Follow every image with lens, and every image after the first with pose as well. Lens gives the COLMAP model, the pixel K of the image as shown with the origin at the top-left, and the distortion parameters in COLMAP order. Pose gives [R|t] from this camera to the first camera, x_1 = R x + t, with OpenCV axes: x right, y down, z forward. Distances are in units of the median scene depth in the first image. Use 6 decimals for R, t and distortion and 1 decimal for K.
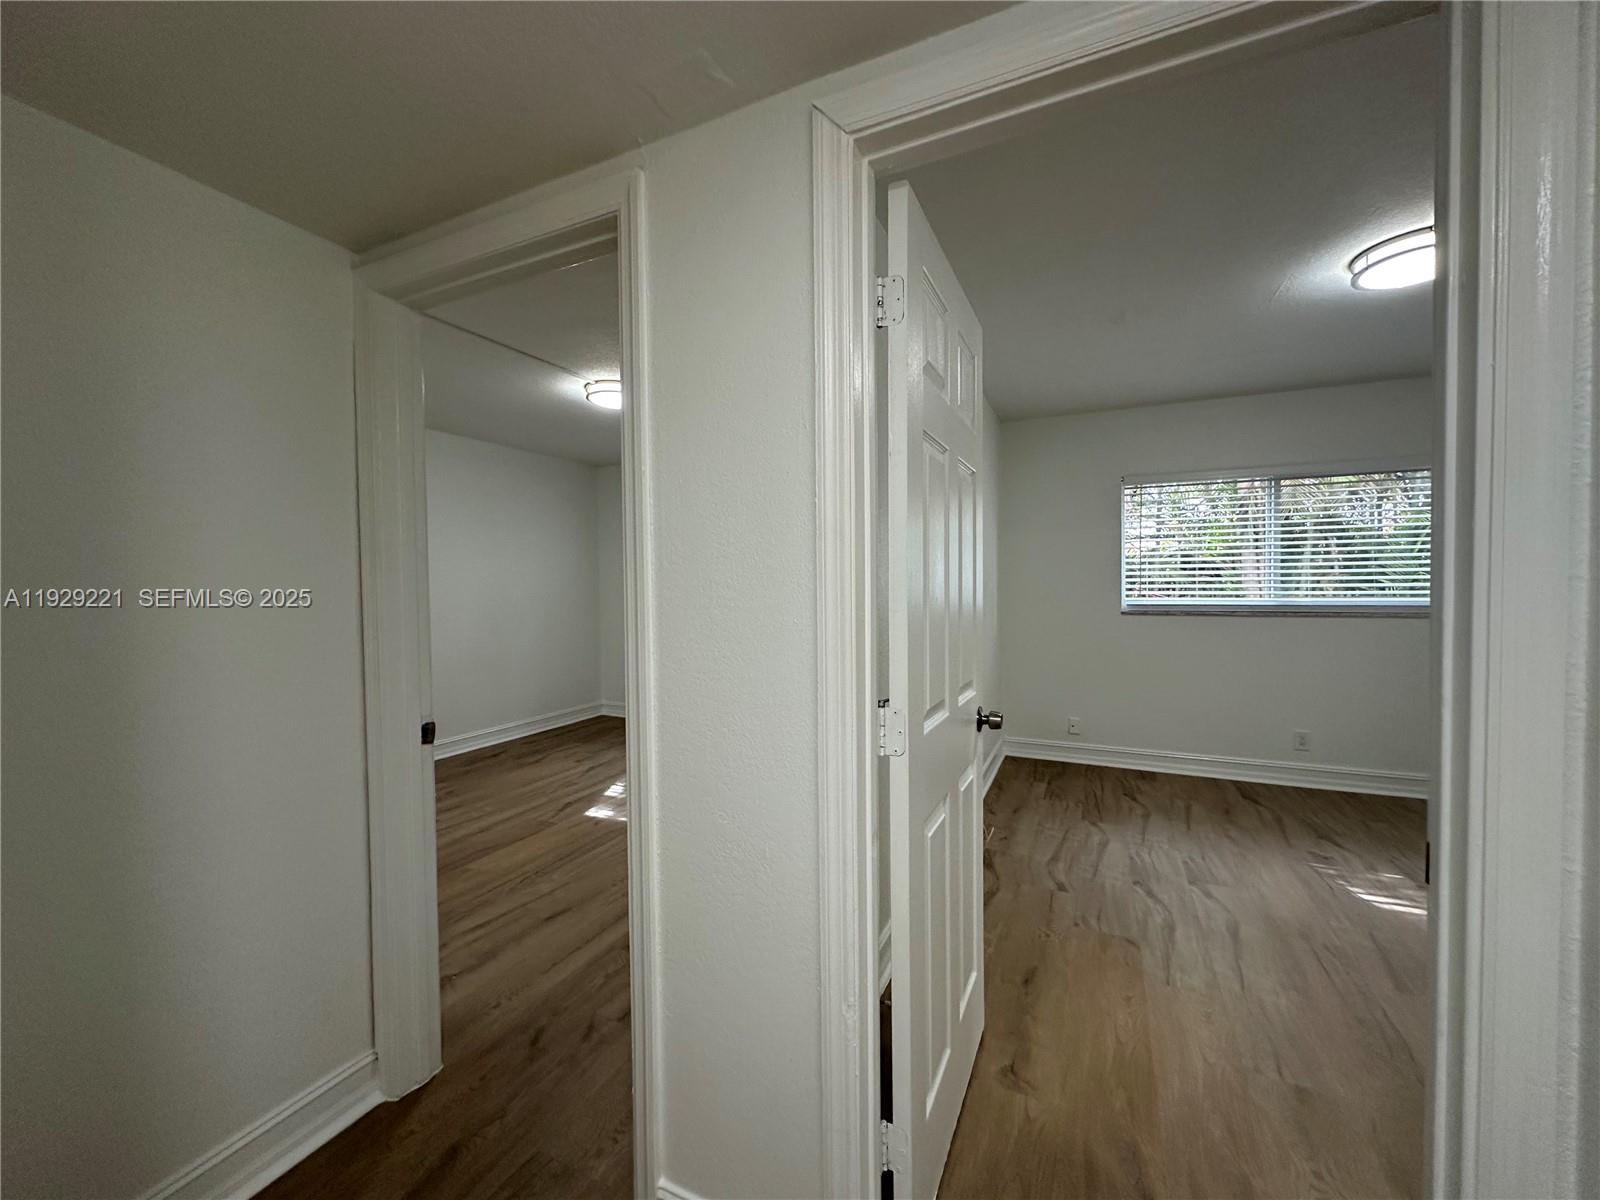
lens RADIAL K [[637.3, 0, 798.9], [0, 637.3, 599.4], [0, 0, 1]] dist [-0.002846, 0.000766]
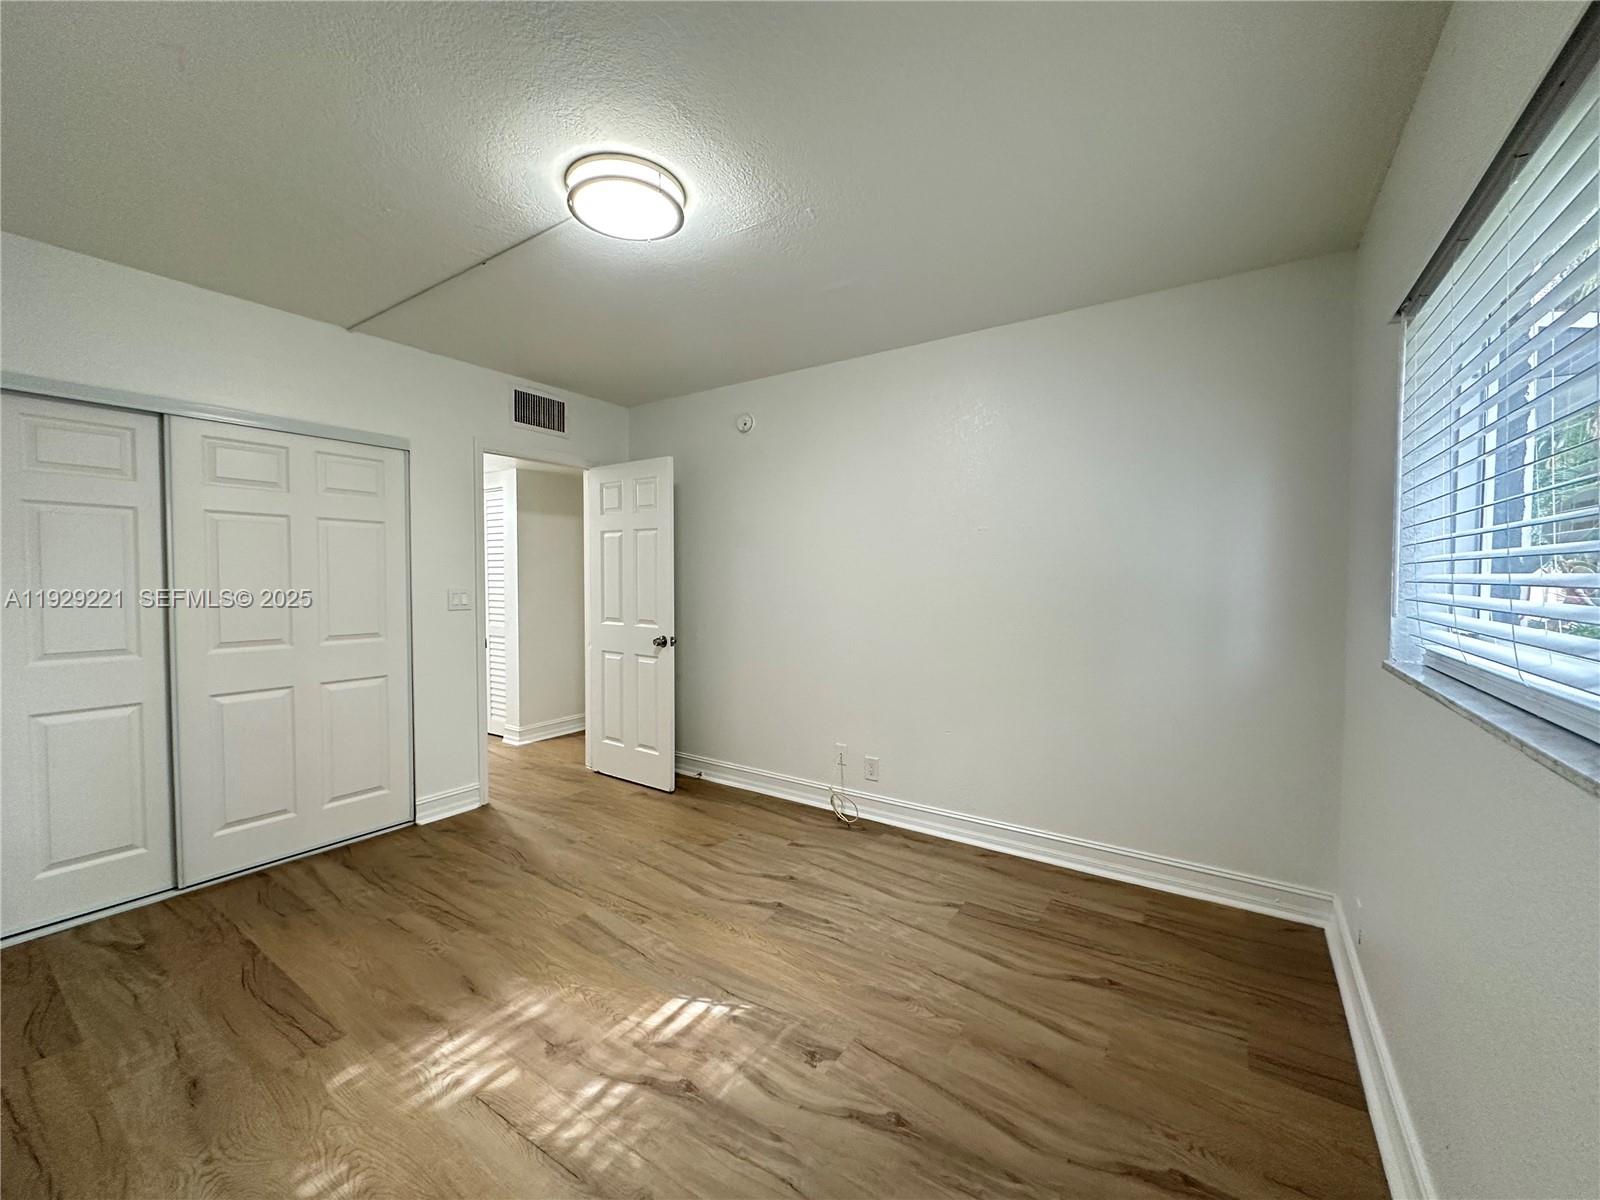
lens RADIAL K [[637.3, 0, 798.9], [0, 637.3, 599.4], [0, 0, 1]] dist [-0.002846, 0.000766]
pose [[-0.158365, 0.046521, -0.986284, 1.200763], [-0.022978, 0.998445, 0.050784, -0.037211], [0.987113, 0.030705, -0.157049, 0.922891]]
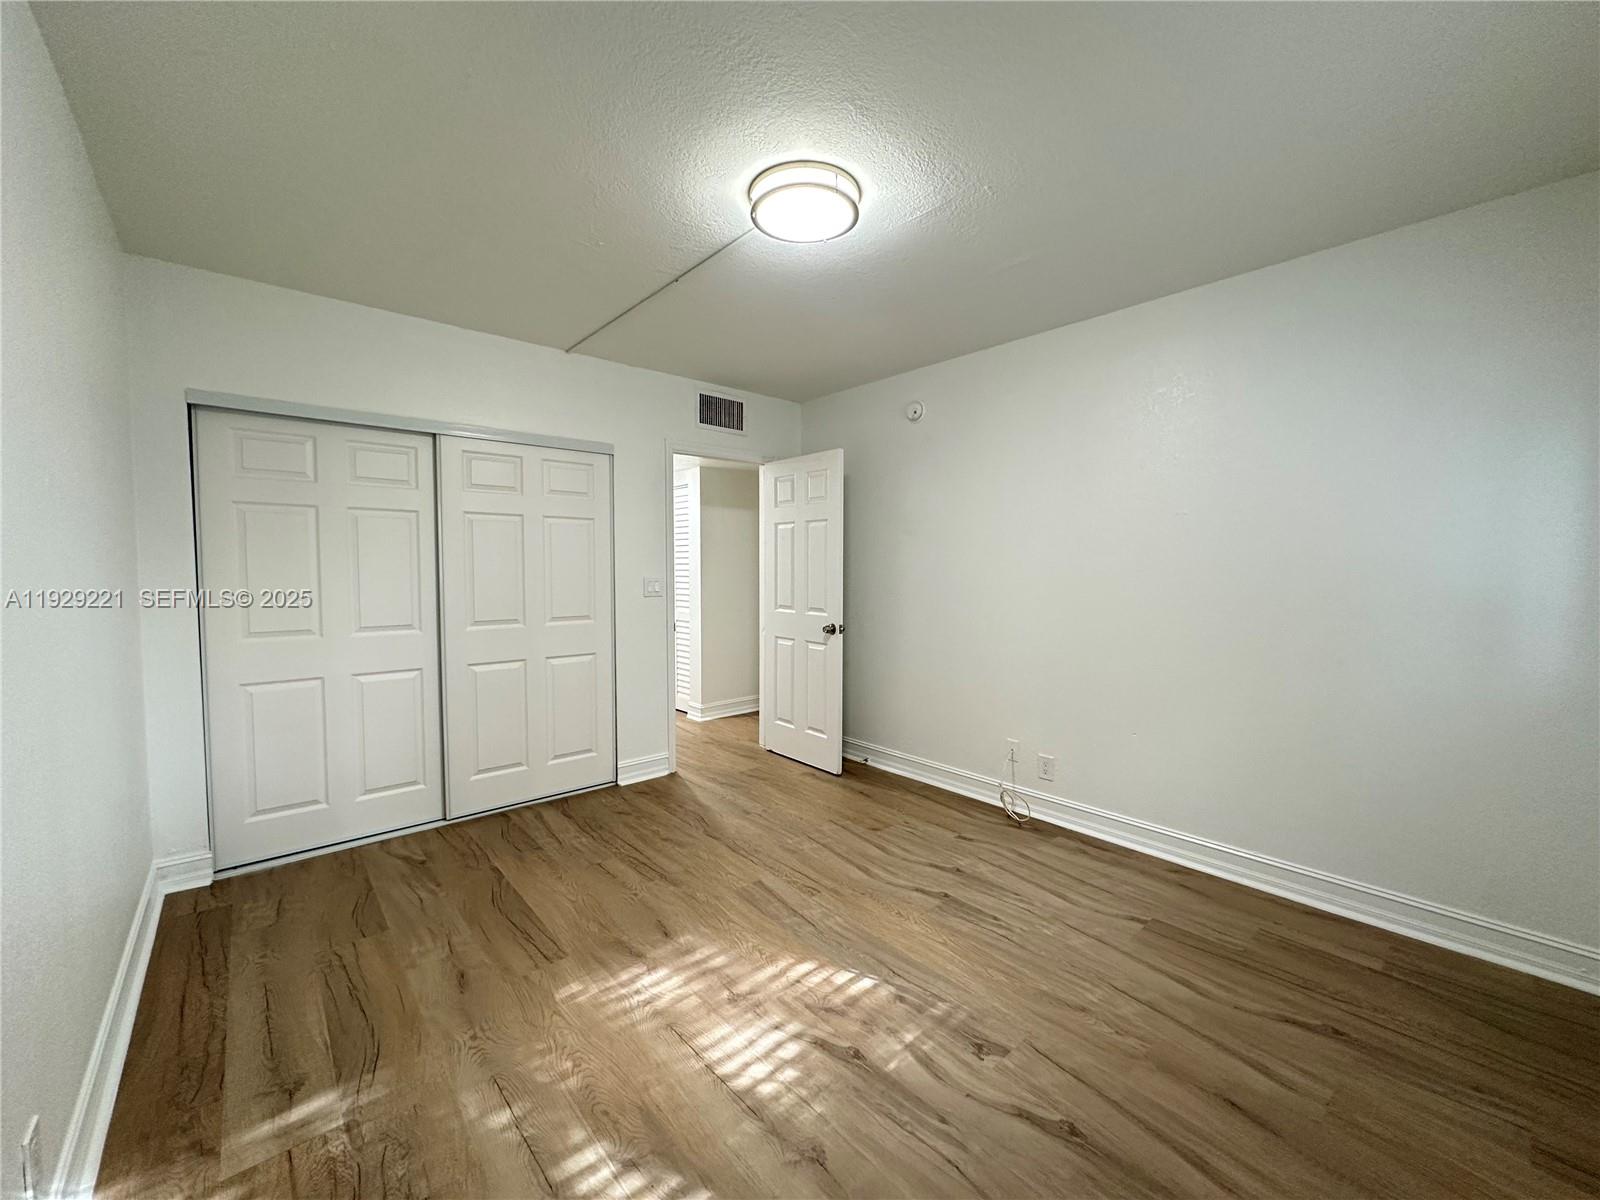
lens RADIAL K [[637.3, 0, 798.9], [0, 637.3, 599.4], [0, 0, 1]] dist [-0.002846, 0.000766]
pose [[-0.404462, 0.059503, -0.912617, 1.212718], [-0.016946, 0.997222, 0.072530, -0.037372], [0.914398, 0.044801, -0.402331, 0.920904]]
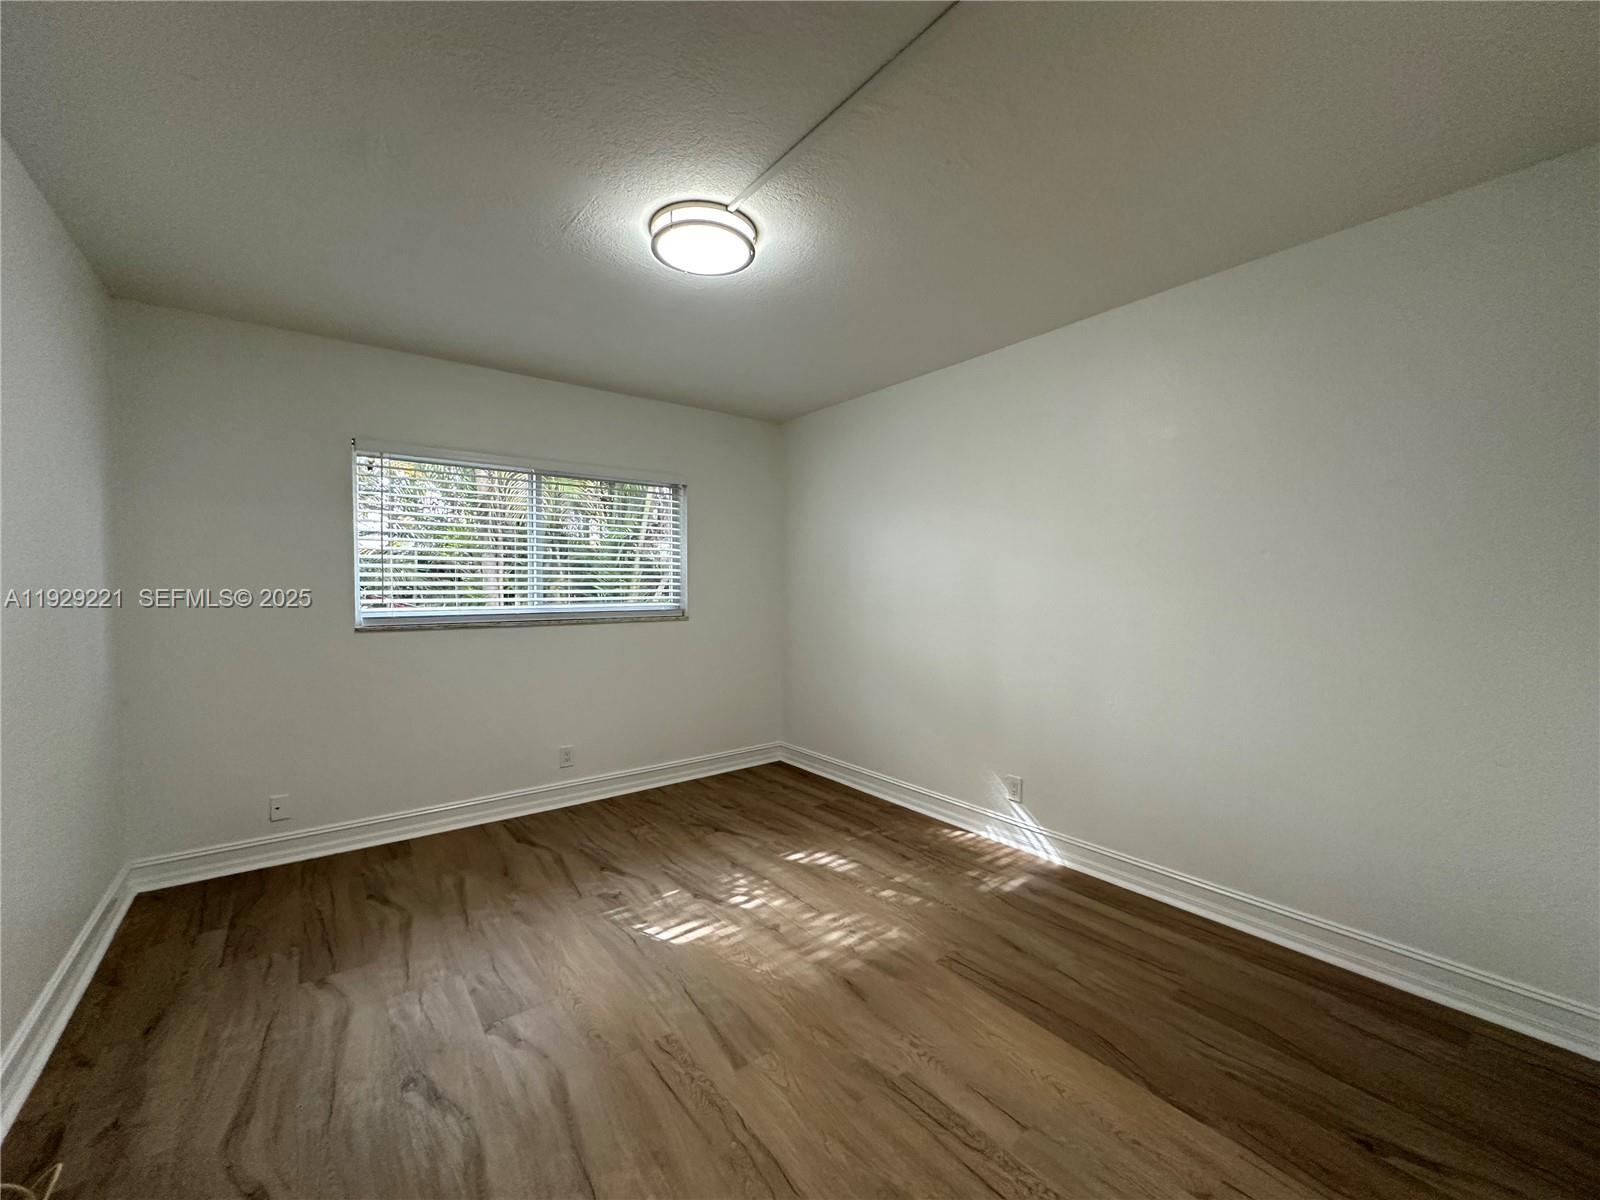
lens RADIAL K [[637.3, 0, 798.9], [0, 637.3, 599.4], [0, 0, 1]] dist [-0.002846, 0.000766]
pose [[0.457483, -0.011173, 0.889148, 0.133542], [0.016969, 0.999849, 0.003833, -0.009472], [-0.889057, 0.013334, 0.457603, 0.307381]]
